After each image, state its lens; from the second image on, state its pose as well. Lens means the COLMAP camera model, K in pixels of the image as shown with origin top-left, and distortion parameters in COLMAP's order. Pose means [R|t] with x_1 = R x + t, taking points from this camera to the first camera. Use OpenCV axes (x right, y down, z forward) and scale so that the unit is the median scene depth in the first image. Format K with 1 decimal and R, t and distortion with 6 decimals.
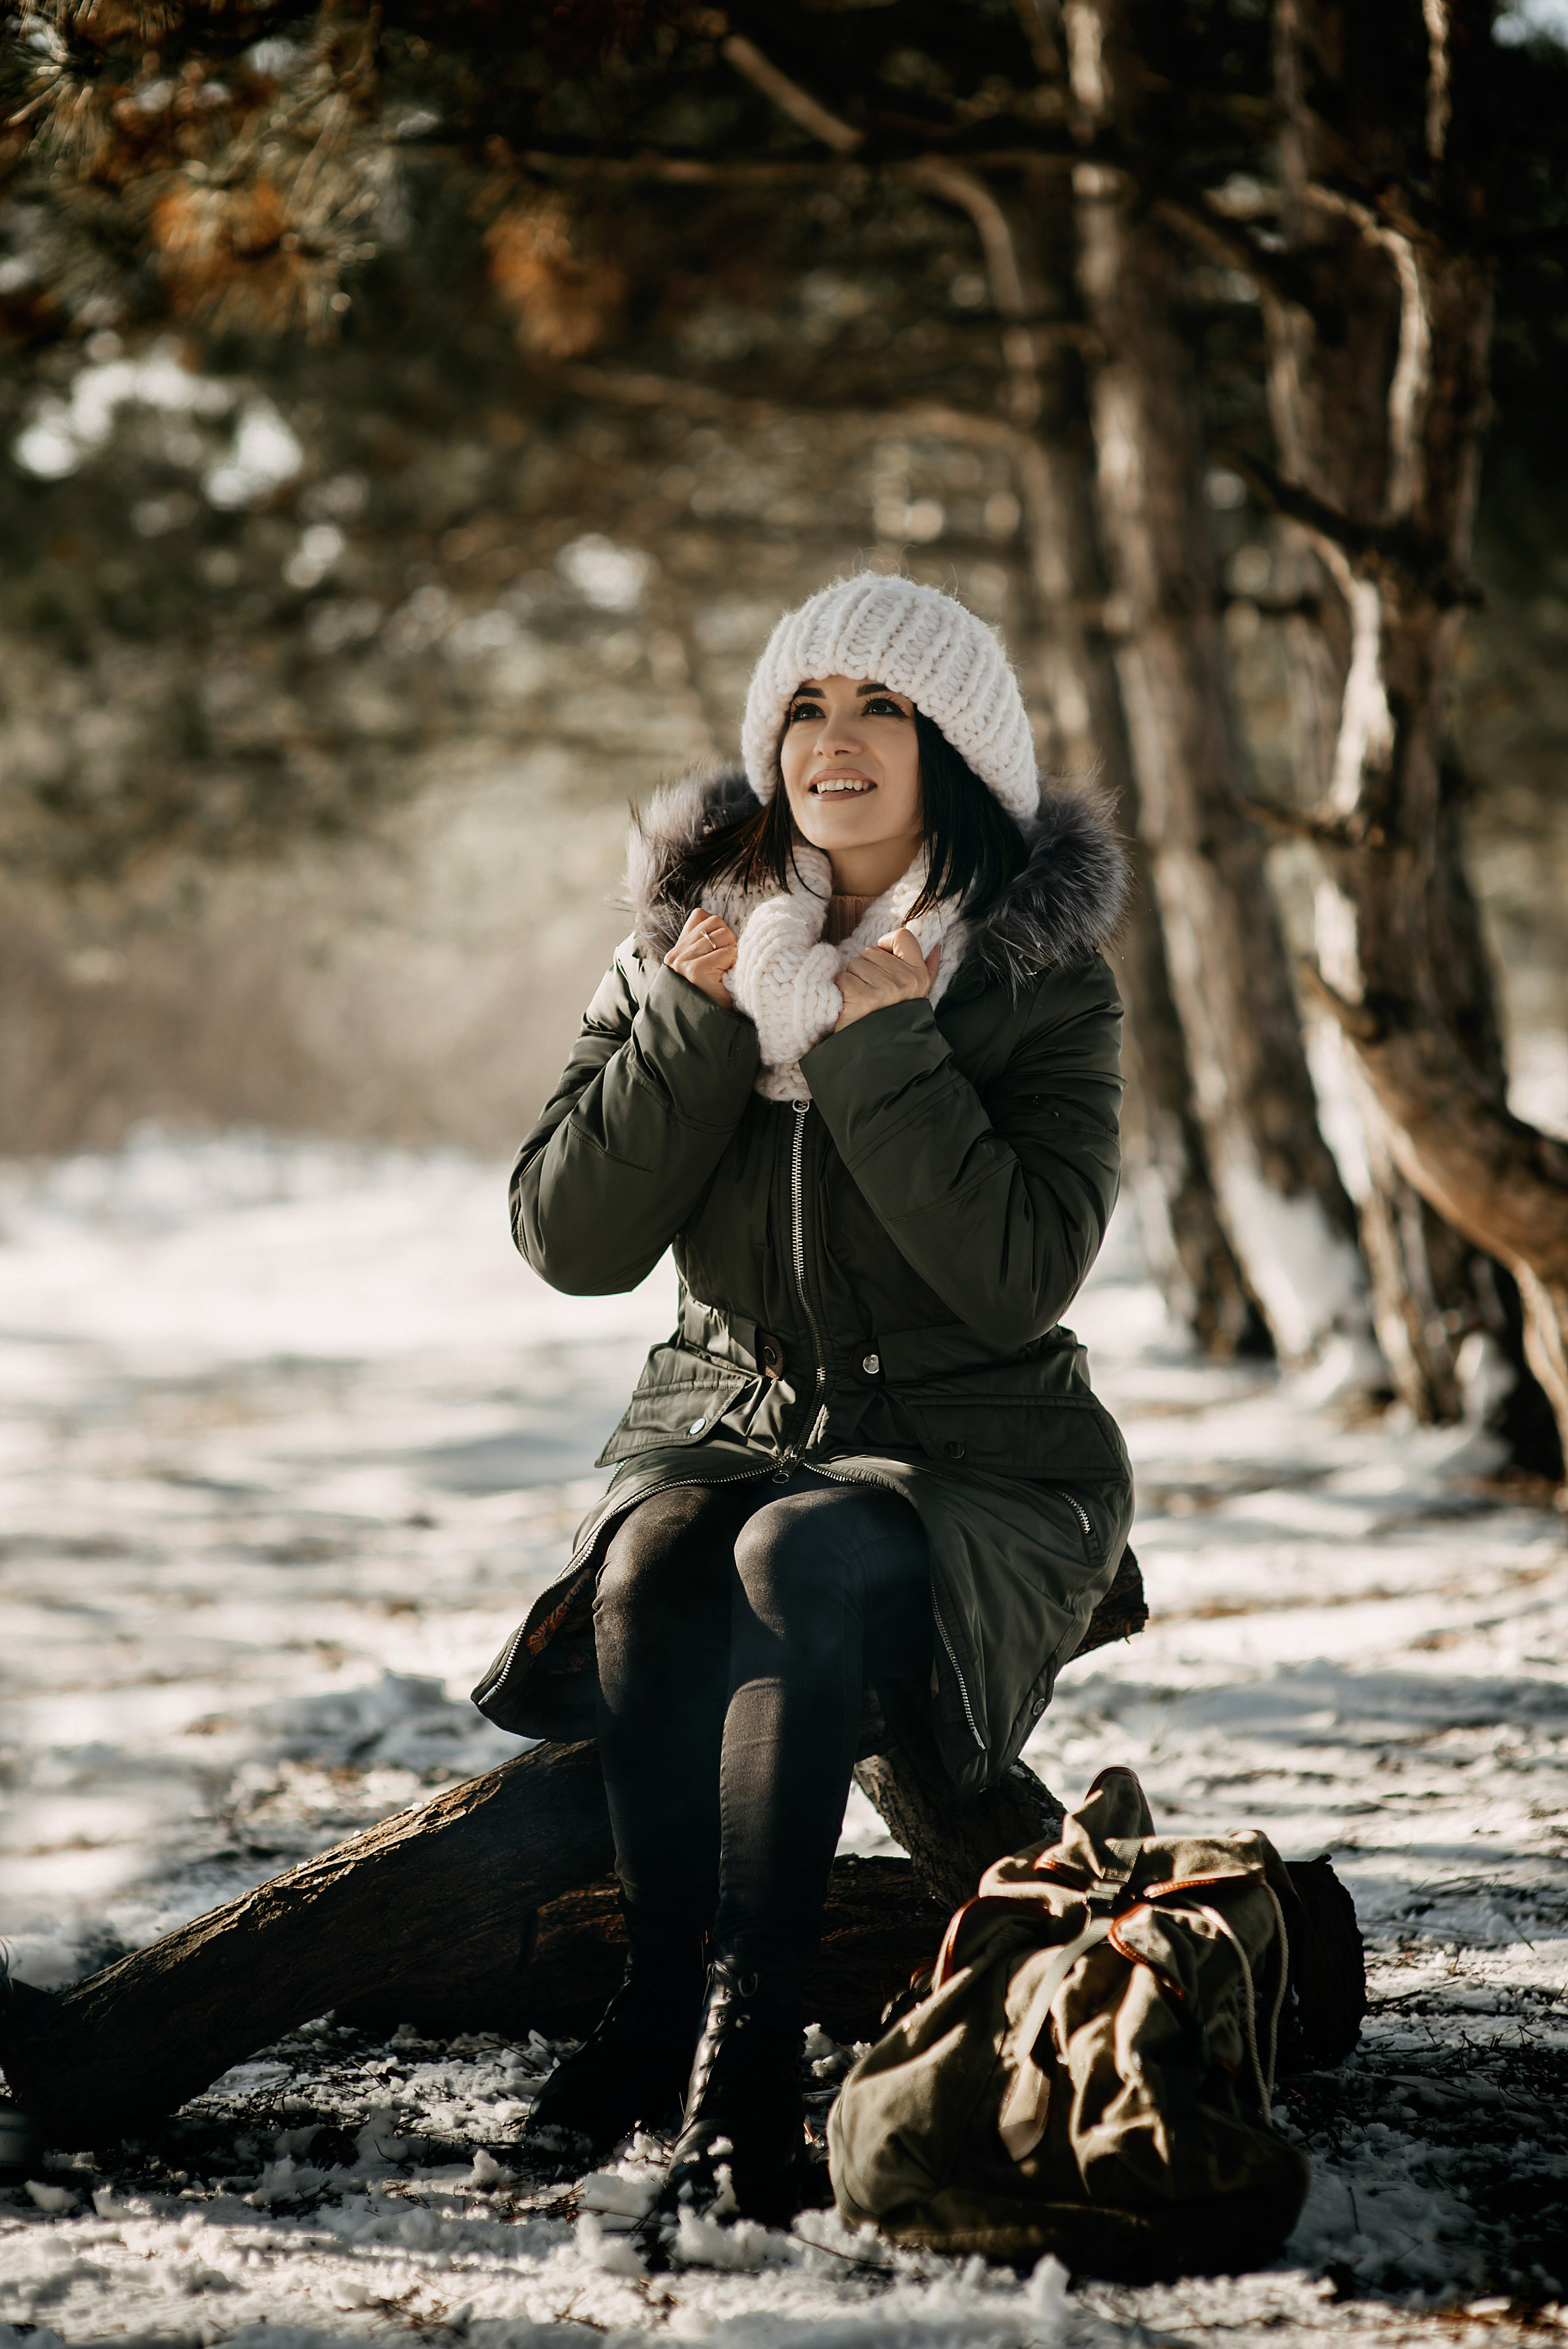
lens RADIAL K [[5250.2, 0, 718.4], [0, 5250.2, 1093.3], [0, 0, 1]] dist [-0.049854, -0.181617]
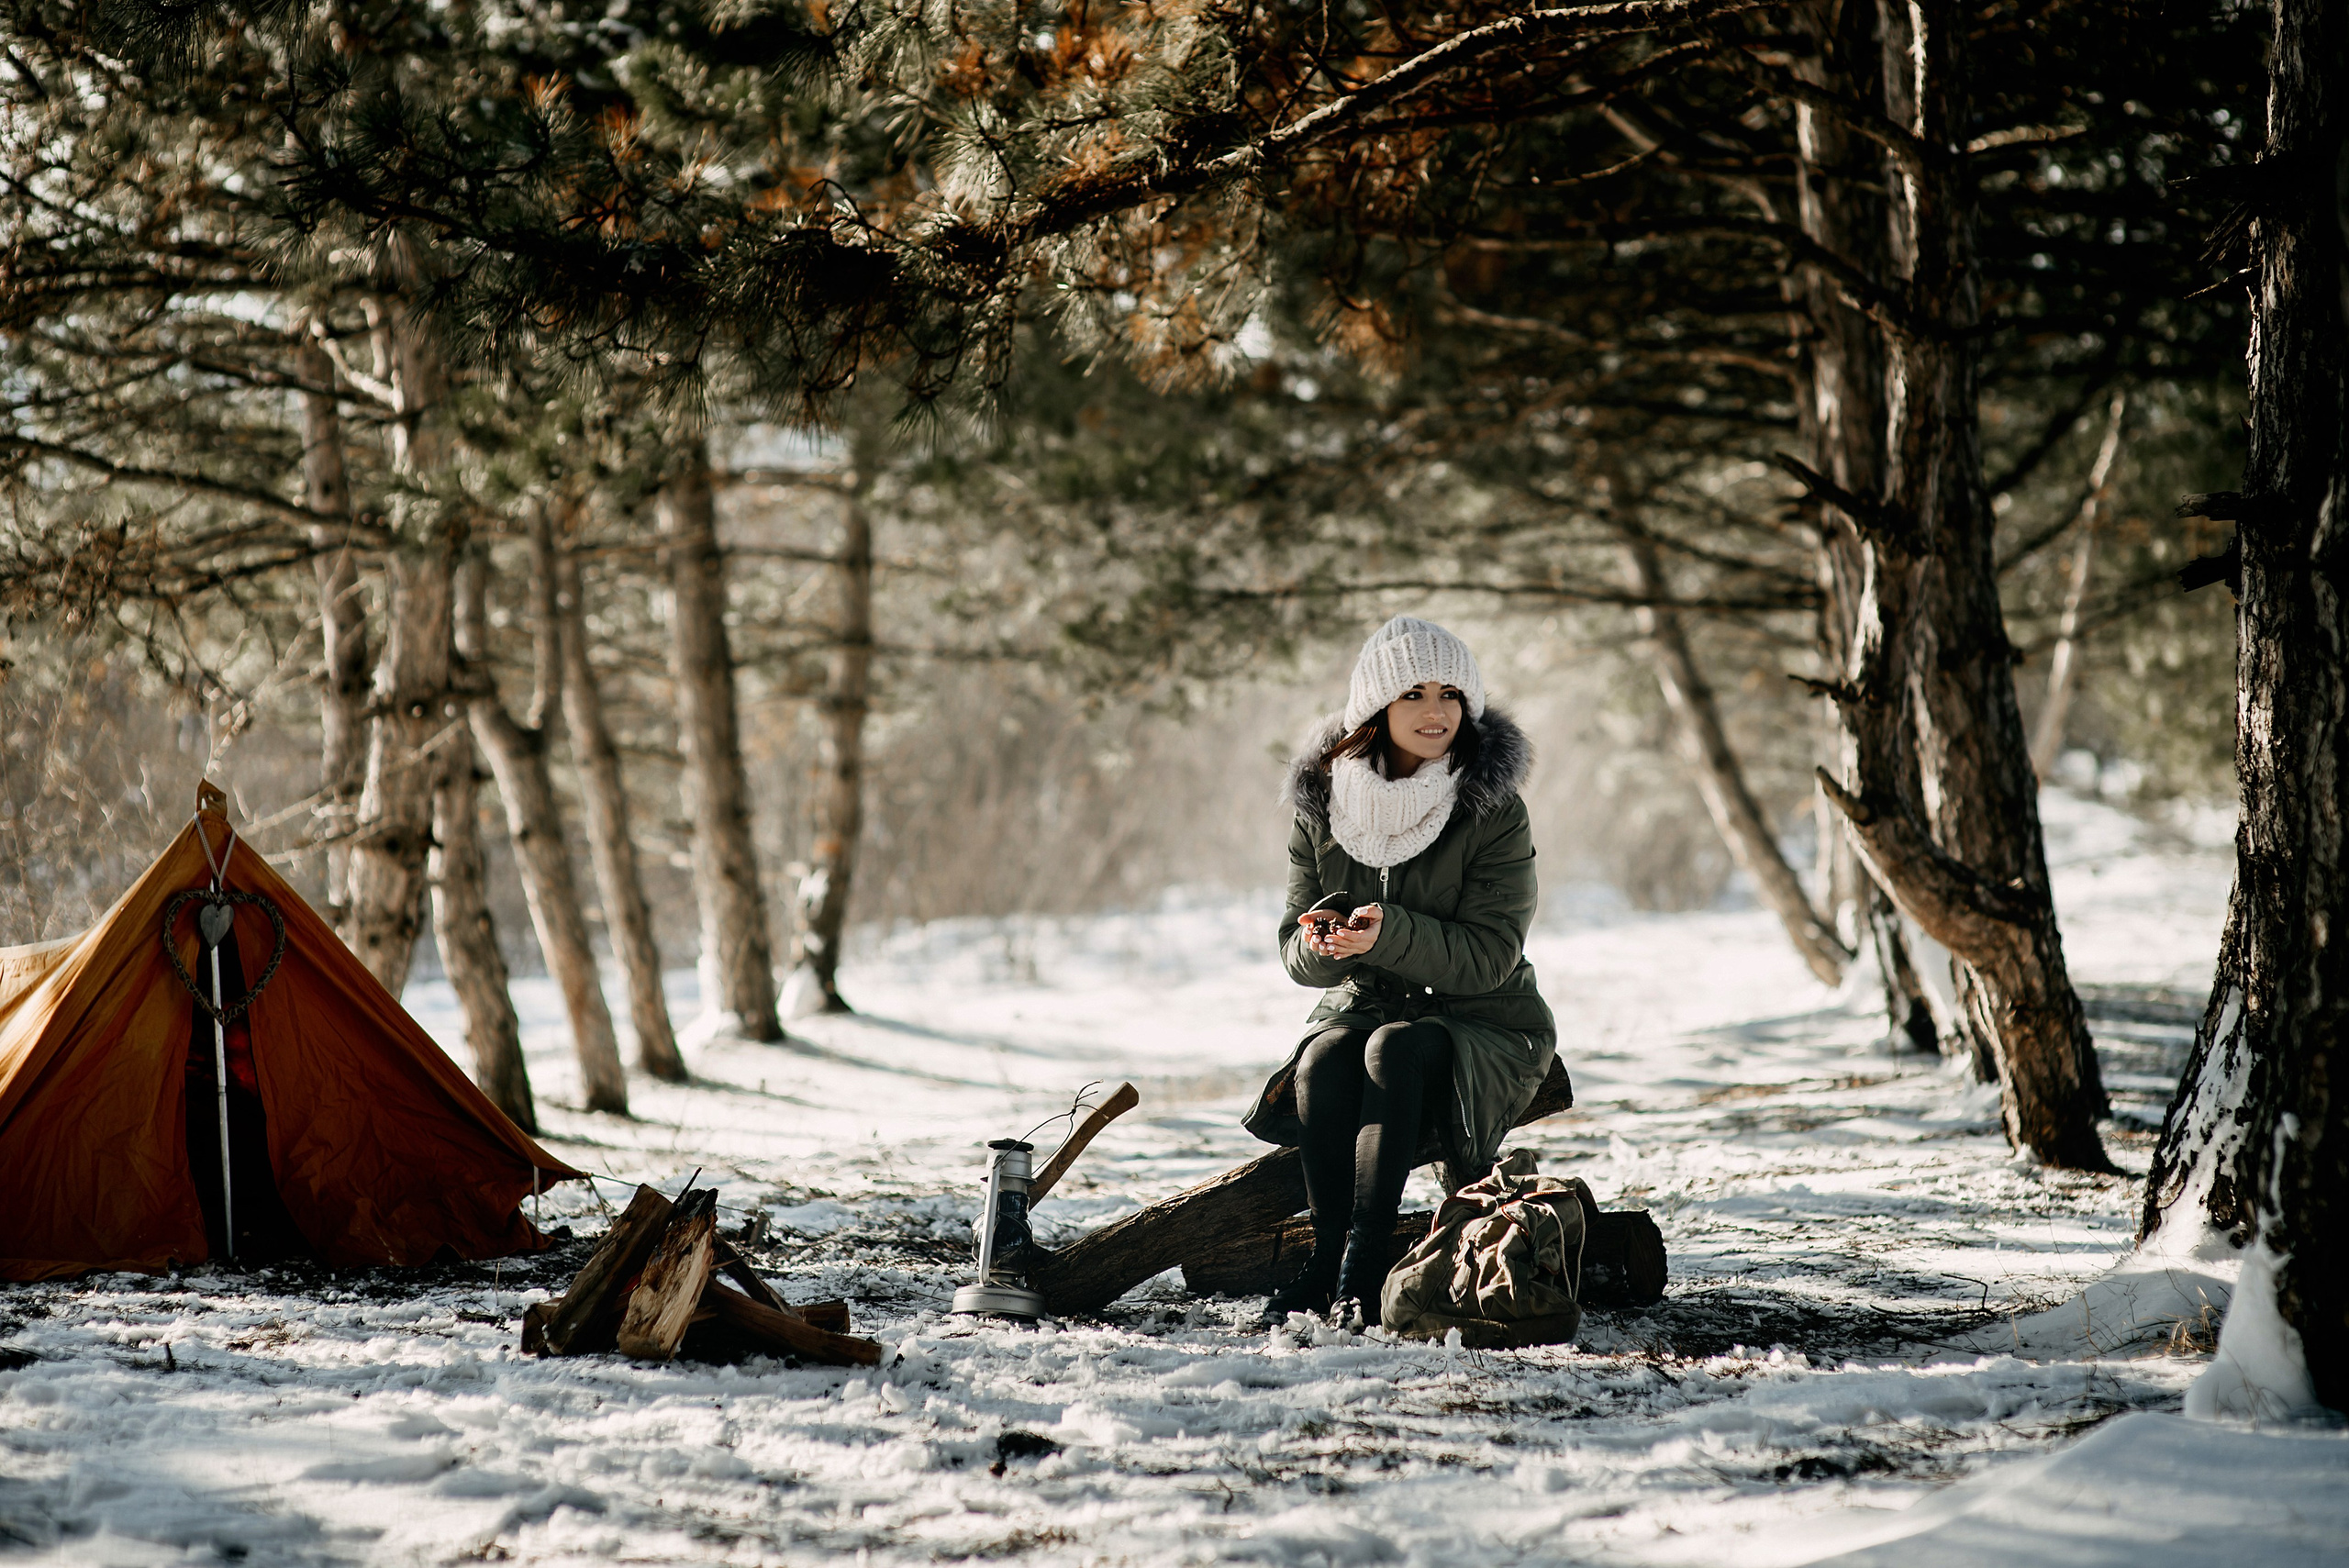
lens RADIAL K [[5250.0, 0, 1087.5], [0, 5250.0, 783.6], [0, 0, 1]] dist [-0.049854, -0.181617]
pose [[0.991853, 0.008600, -0.127101, 0.154638], [-0.010335, 0.999862, -0.012995, 0.003322], [0.126971, 0.014203, 0.991805, -1.099757]]
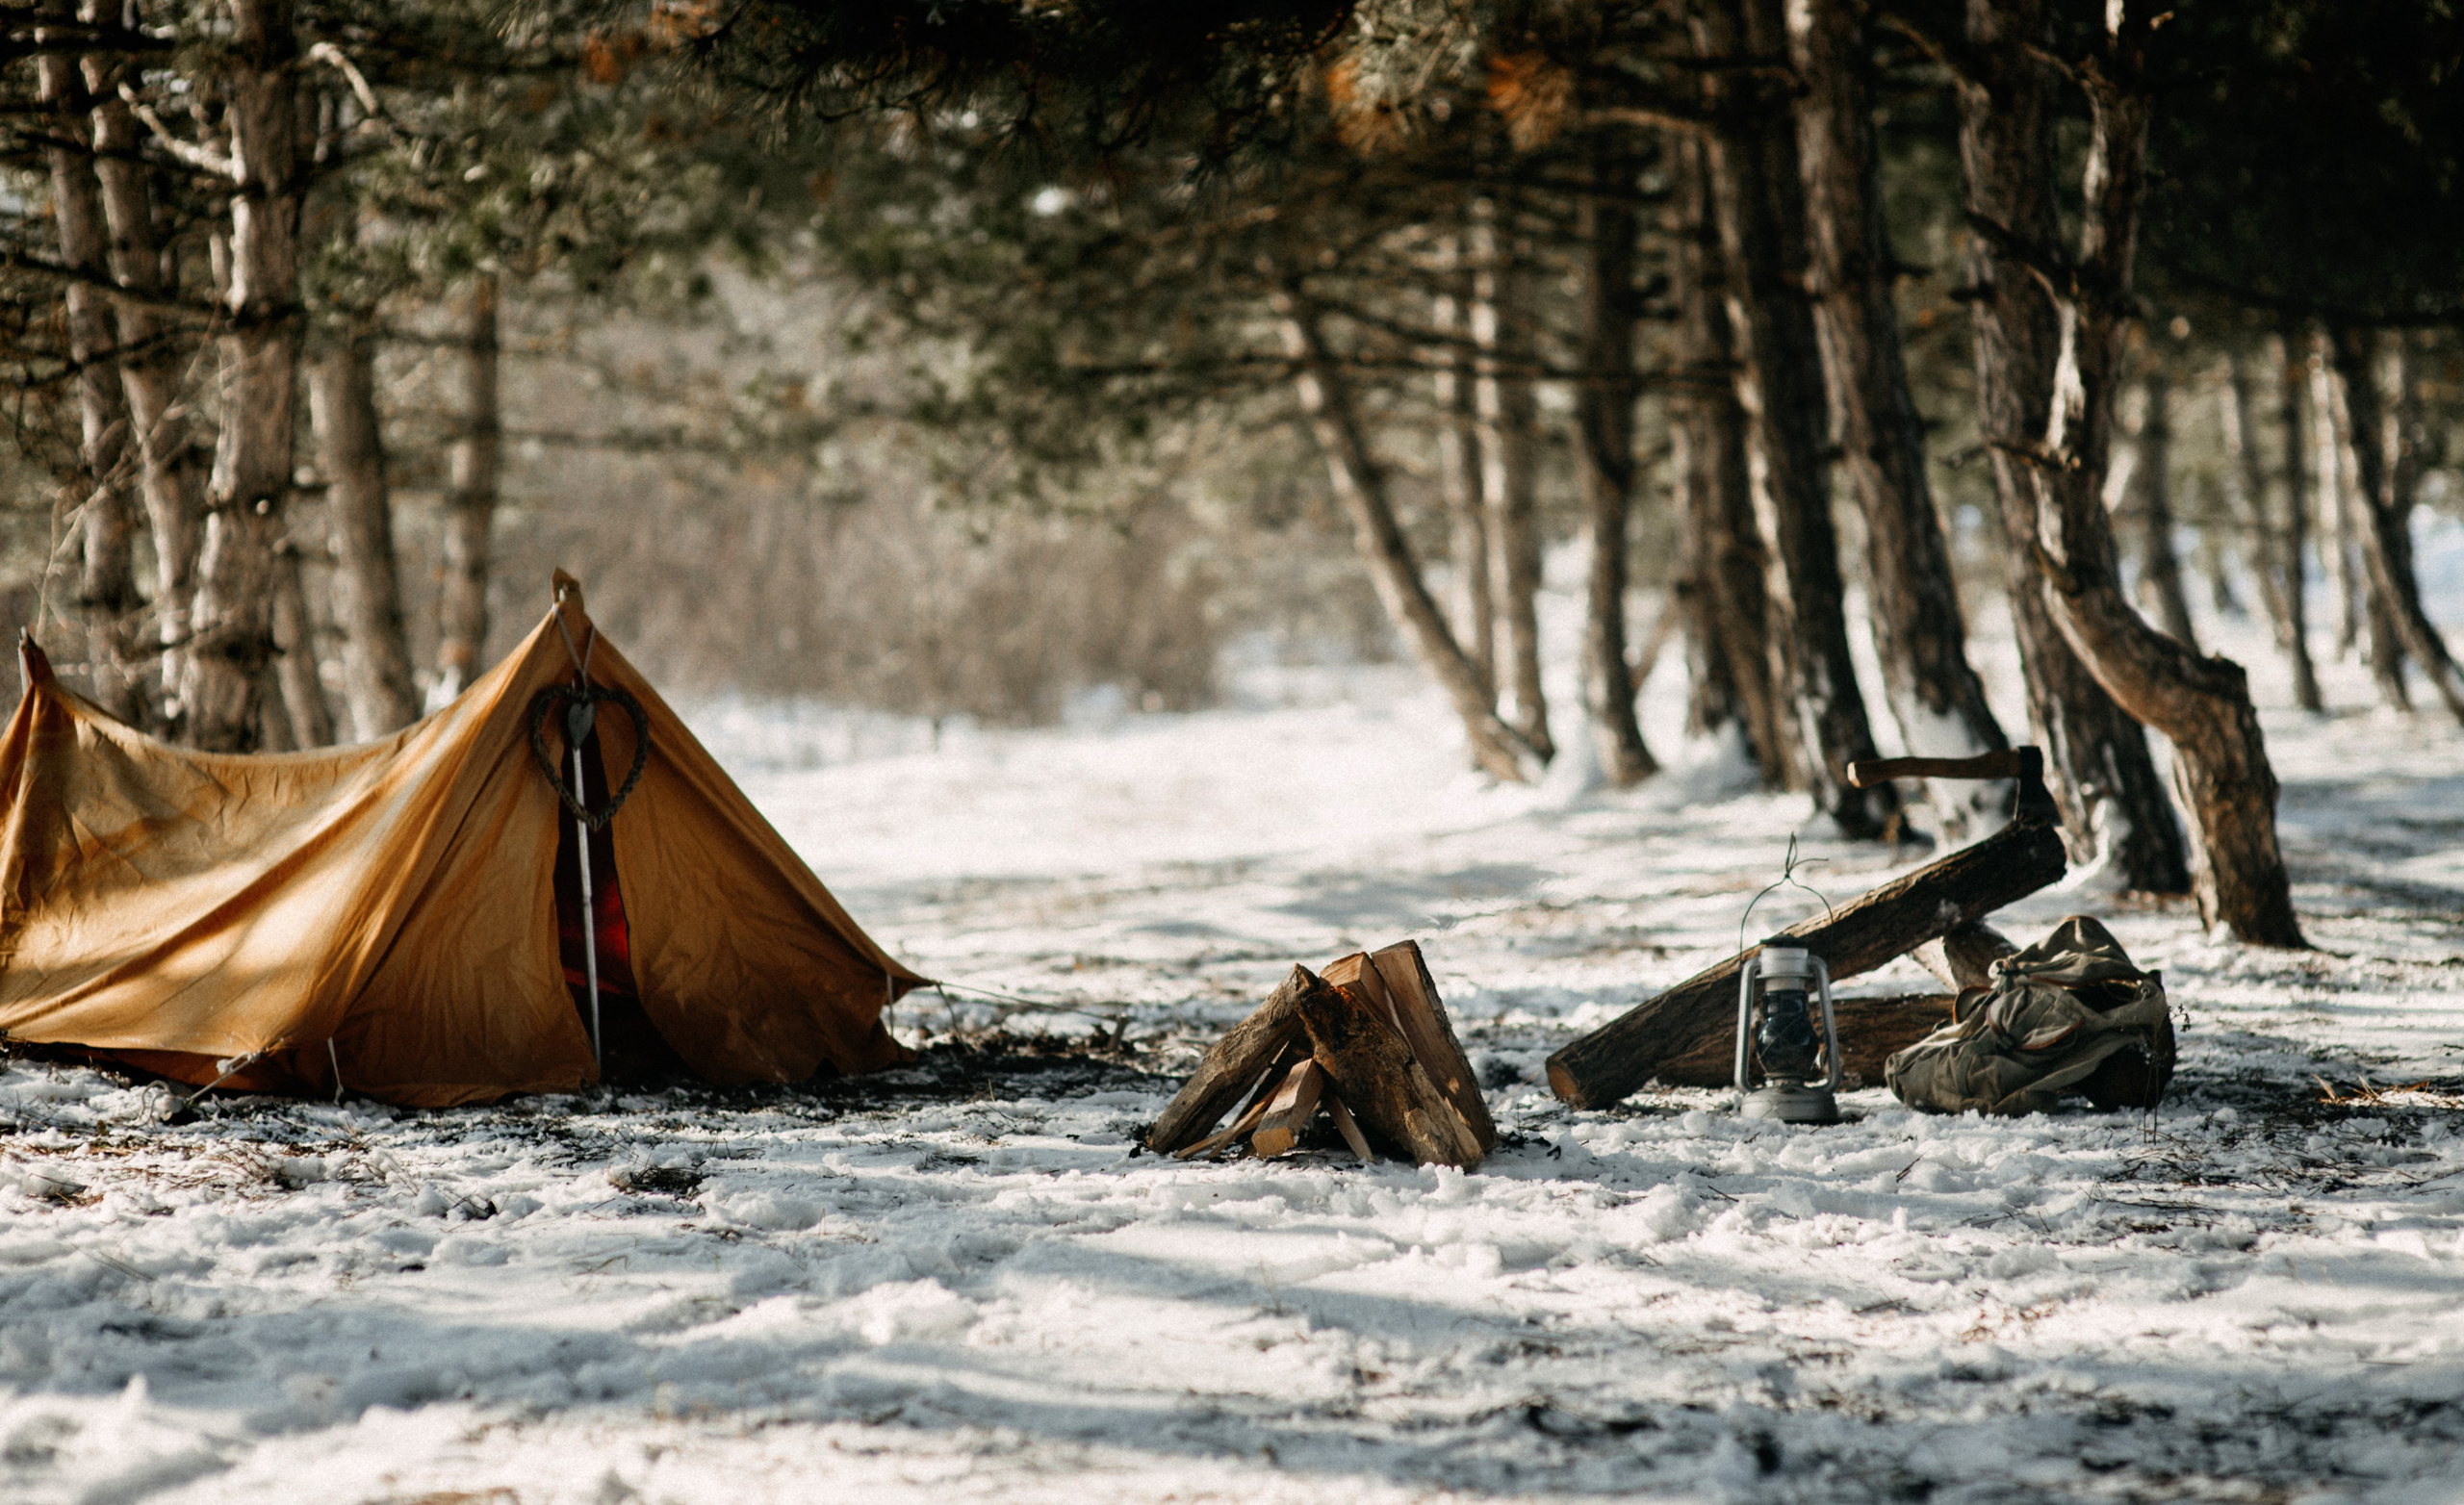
lens RADIAL K [[5610.7, 0, 1232.0], [0, 5610.7, 752.5], [0, 0, 1]] dist [-0.025780, 0.080401]
pose [[0.999959, -0.006549, -0.006310, -0.199849], [0.006658, 0.999827, 0.017373, 0.011861], [0.006195, -0.017414, 0.999829, -1.167152]]
